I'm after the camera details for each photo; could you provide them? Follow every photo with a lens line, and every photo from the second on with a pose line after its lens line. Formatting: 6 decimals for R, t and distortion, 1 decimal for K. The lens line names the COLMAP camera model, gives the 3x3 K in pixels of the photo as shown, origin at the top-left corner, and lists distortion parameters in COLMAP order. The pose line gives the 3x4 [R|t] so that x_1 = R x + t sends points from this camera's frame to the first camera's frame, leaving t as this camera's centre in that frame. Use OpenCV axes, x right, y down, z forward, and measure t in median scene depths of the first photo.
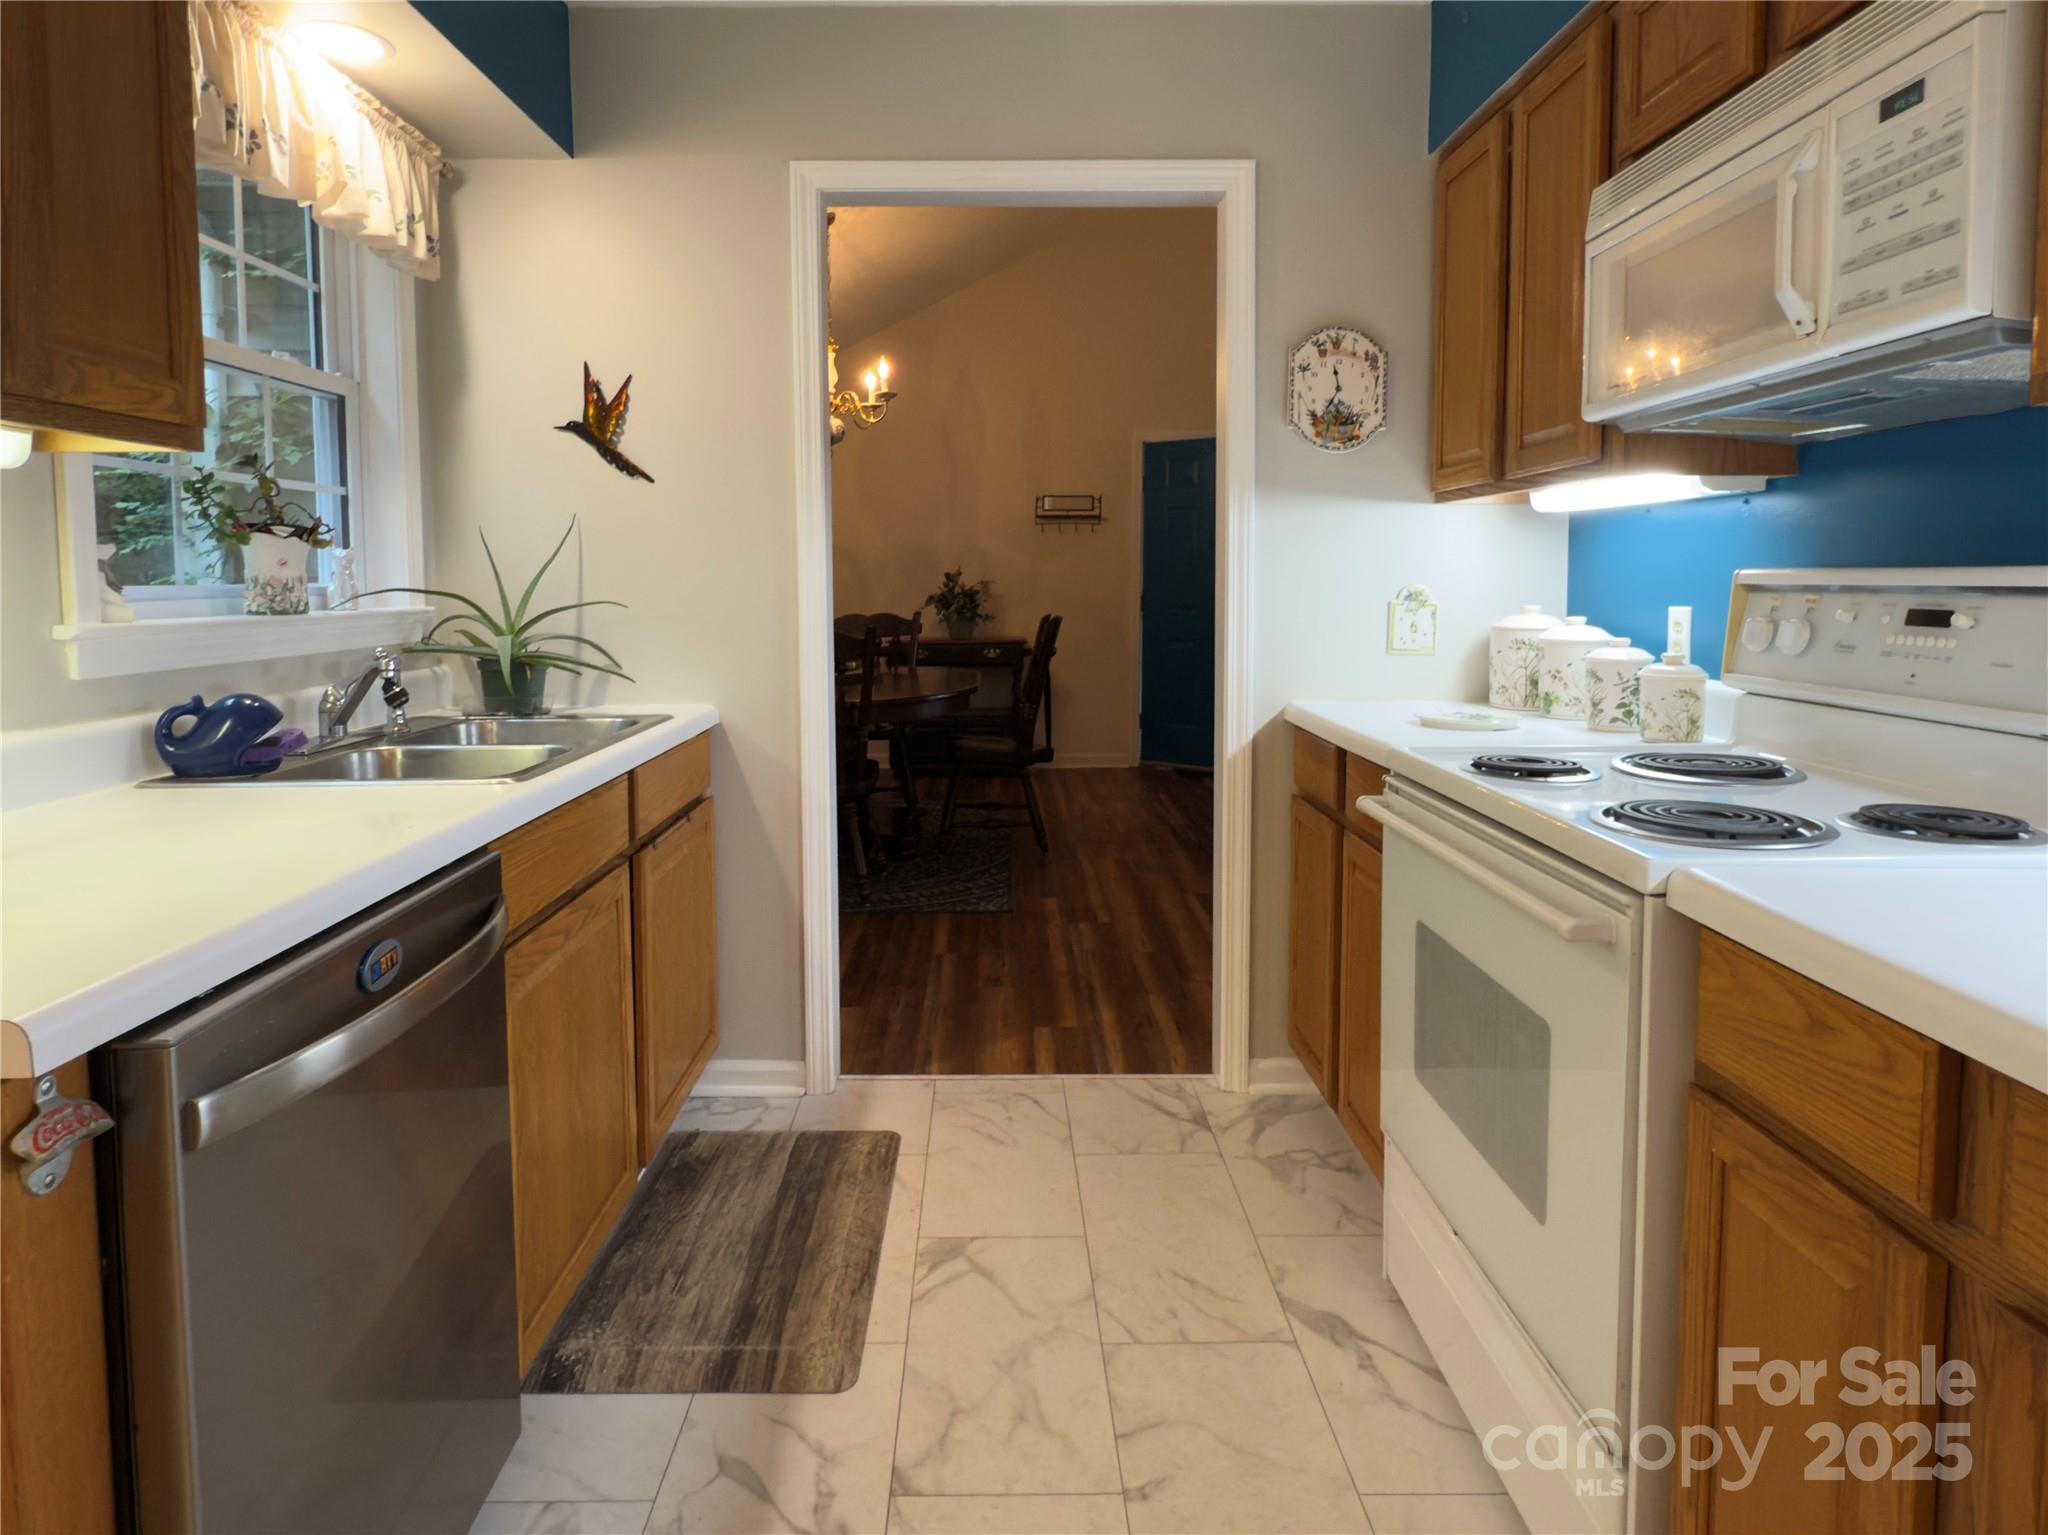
lens RADIAL K [[1169.2, 0, 1016.5], [0, 1169.2, 666.2], [0, 0, 1]] dist [-0.007812, -0.001634]
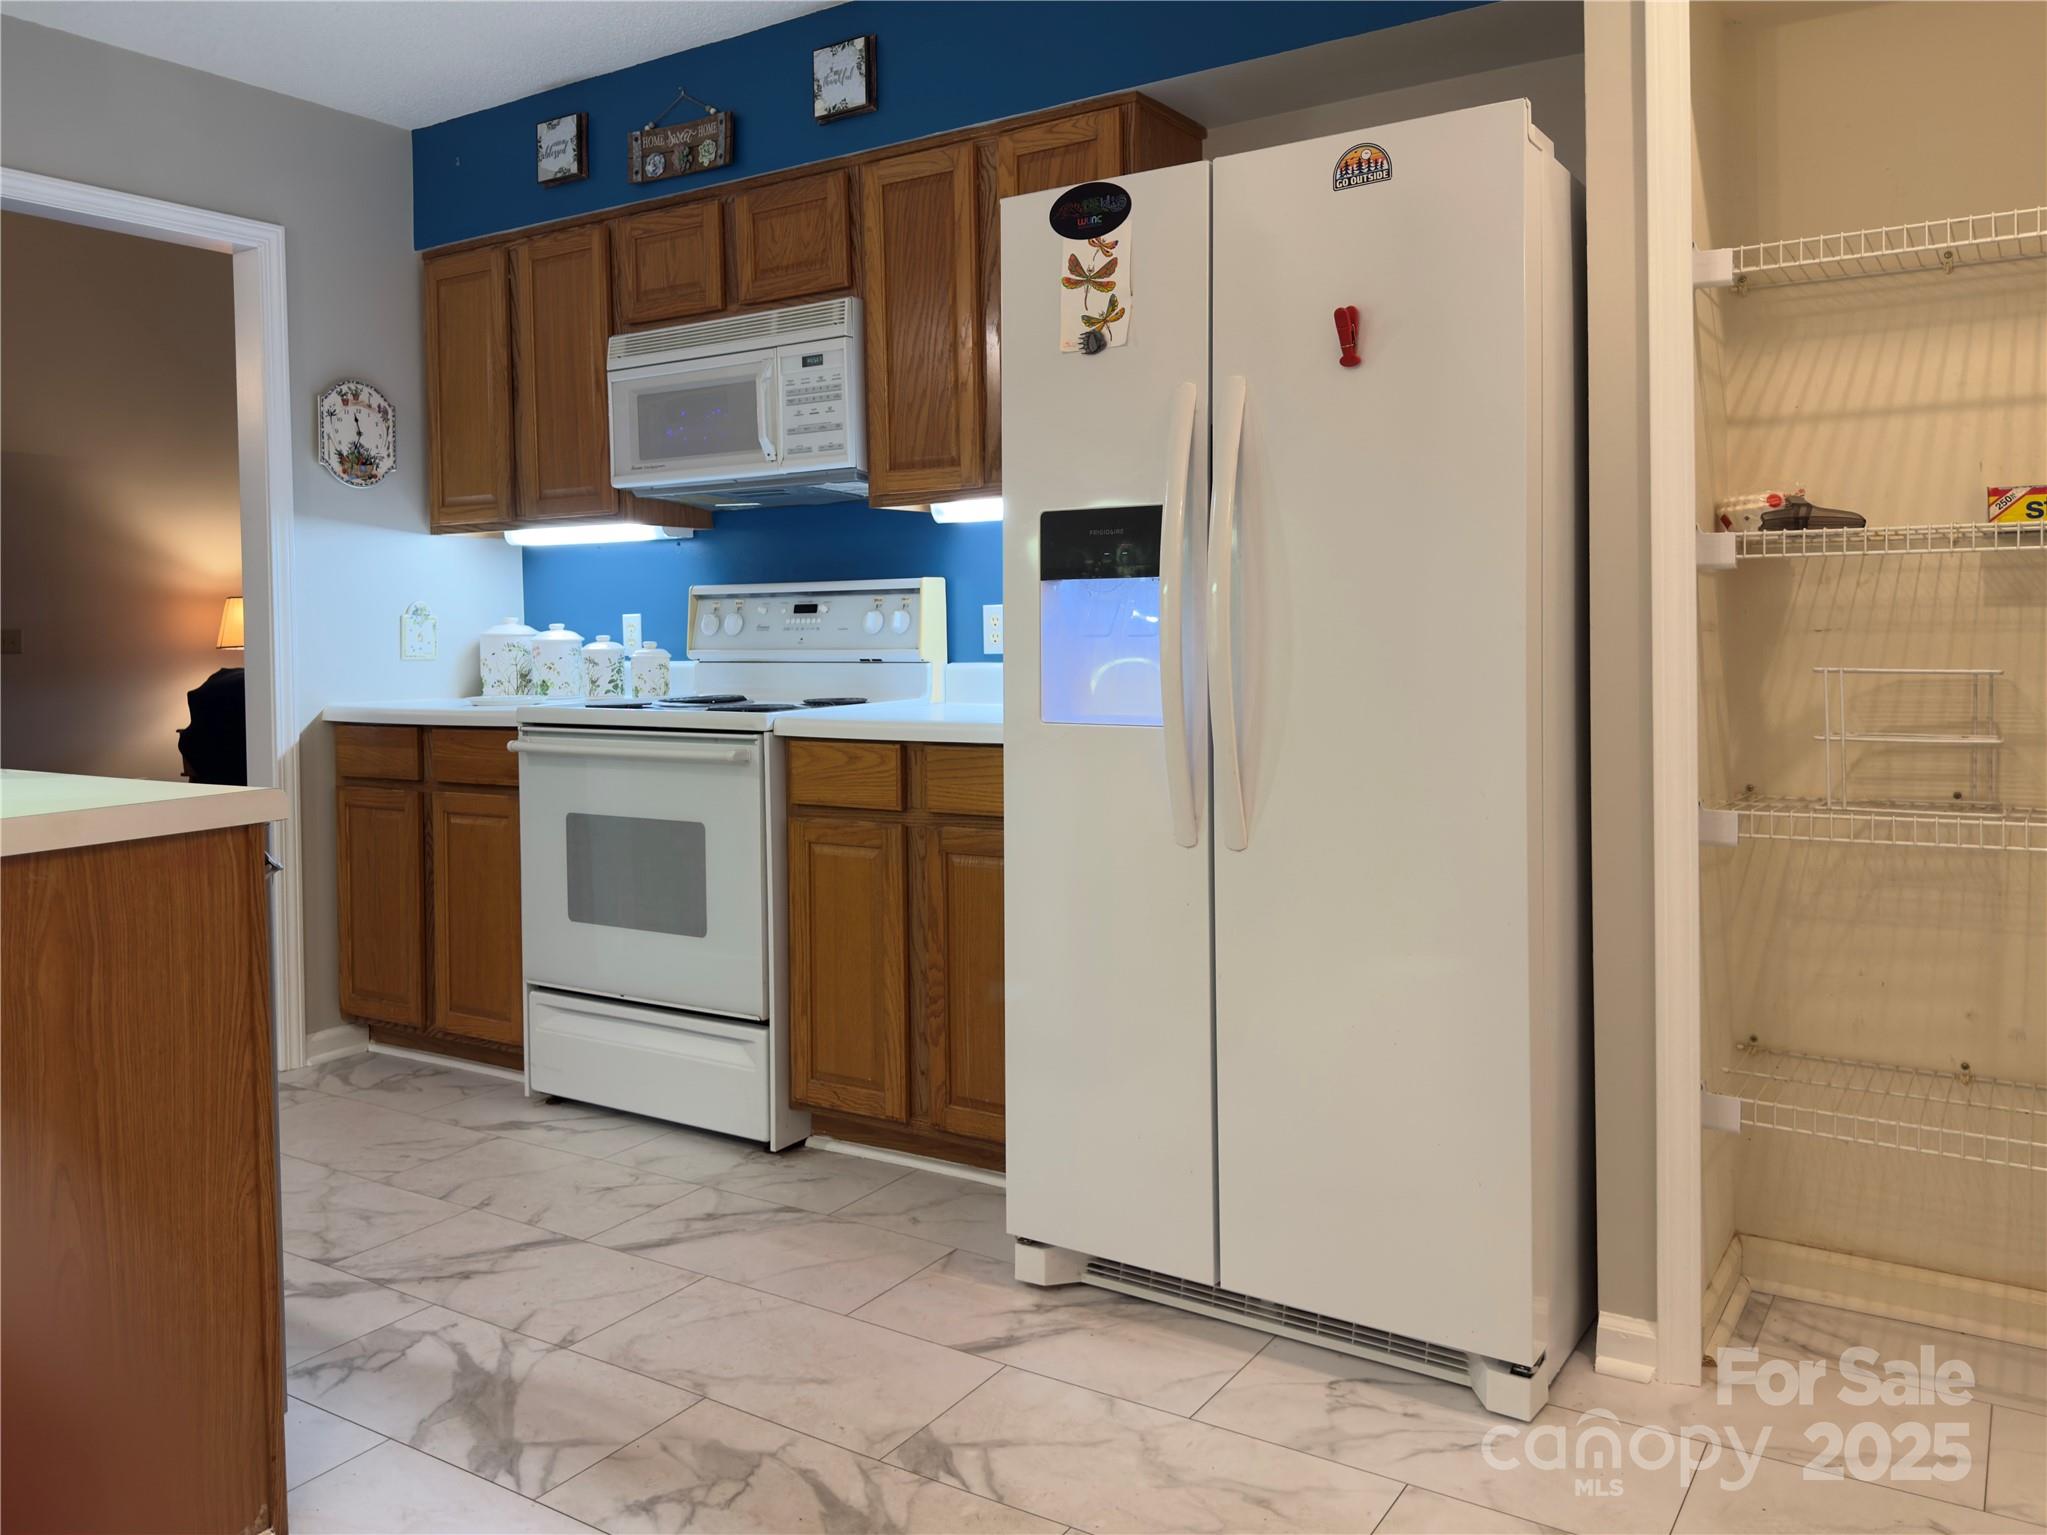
lens RADIAL K [[1549.2, 0, 1023.5], [0, 1549.2, 767.5], [0, 0, 1]] dist [-0.000747, -0.000609]
pose [[0.552721, -0.080292, 0.829489, -0.893800], [0.073193, 0.996179, 0.047655, 0.095962], [-0.830146, 0.034373, 0.556486, -0.549186]]
